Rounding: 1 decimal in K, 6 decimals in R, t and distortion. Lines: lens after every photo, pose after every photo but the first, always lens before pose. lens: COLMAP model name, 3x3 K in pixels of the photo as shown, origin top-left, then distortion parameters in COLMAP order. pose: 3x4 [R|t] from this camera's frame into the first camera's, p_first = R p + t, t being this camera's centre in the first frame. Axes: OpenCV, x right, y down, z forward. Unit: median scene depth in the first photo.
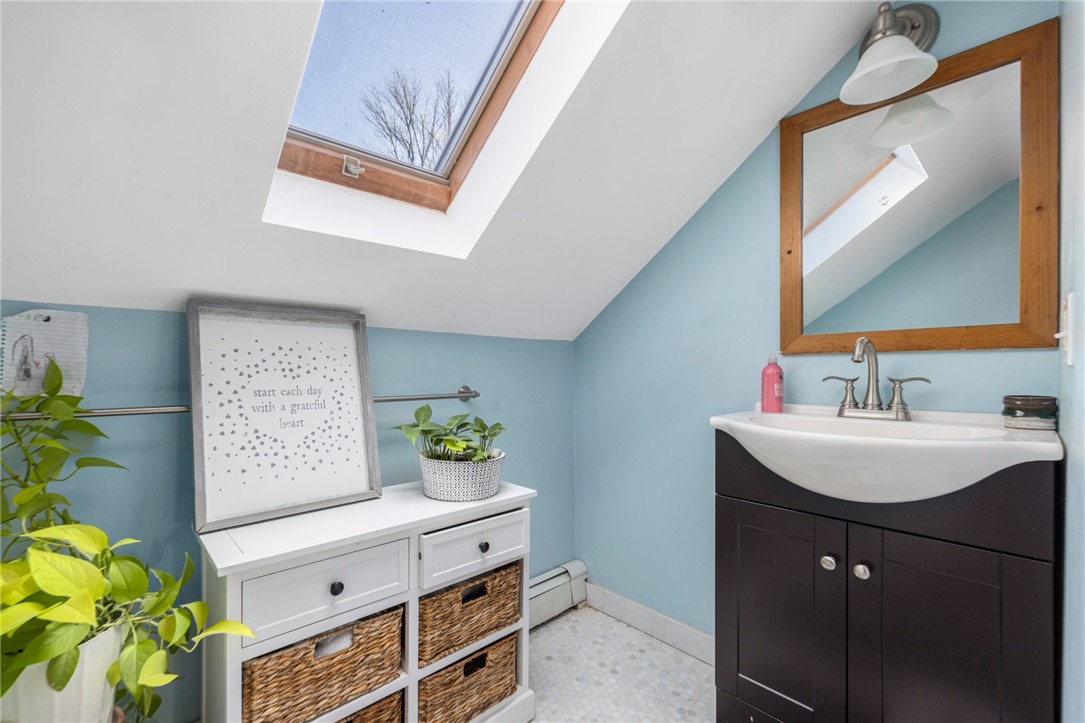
lens RADIAL K [[458.9, 0, 537.0], [0, 458.9, 373.2], [0, 0, 1]] dist [0.000751, 0.001138]
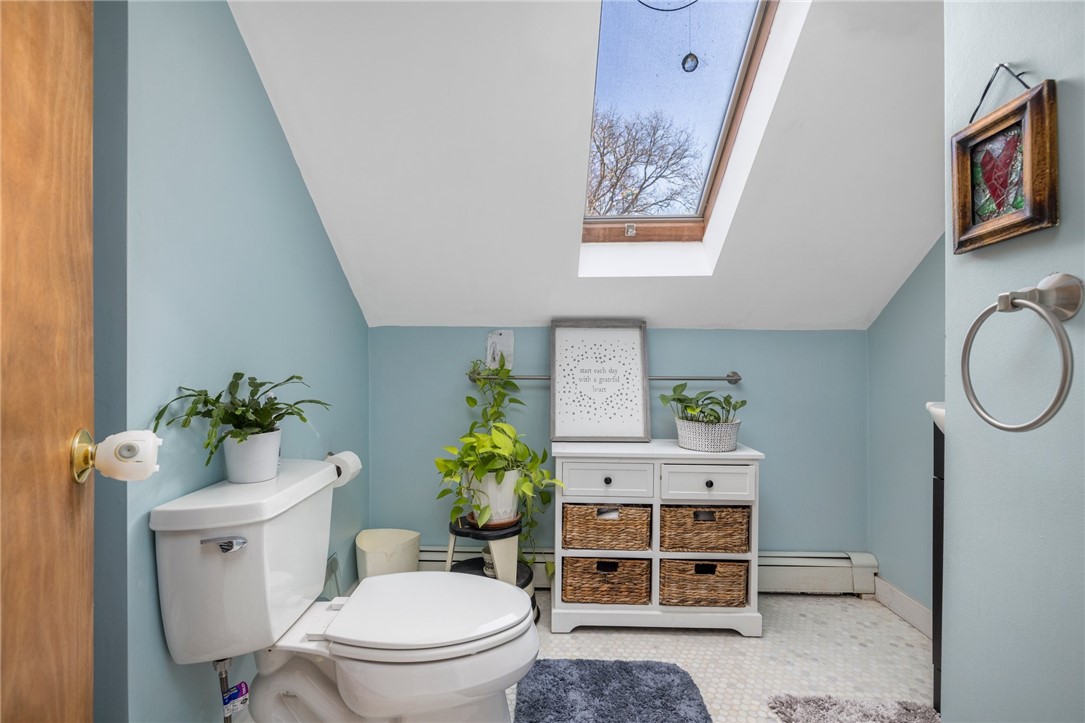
lens RADIAL K [[515.5, 0, 542.2], [0, 515.5, 360.7], [0, 0, 1]] dist [0.000317, -0.000147]
pose [[0.713487, -0.002455, -0.700664, 0.633878], [-0.009357, 0.999871, -0.013031, 0.030774], [0.700606, 0.015854, 0.713372, -0.489292]]
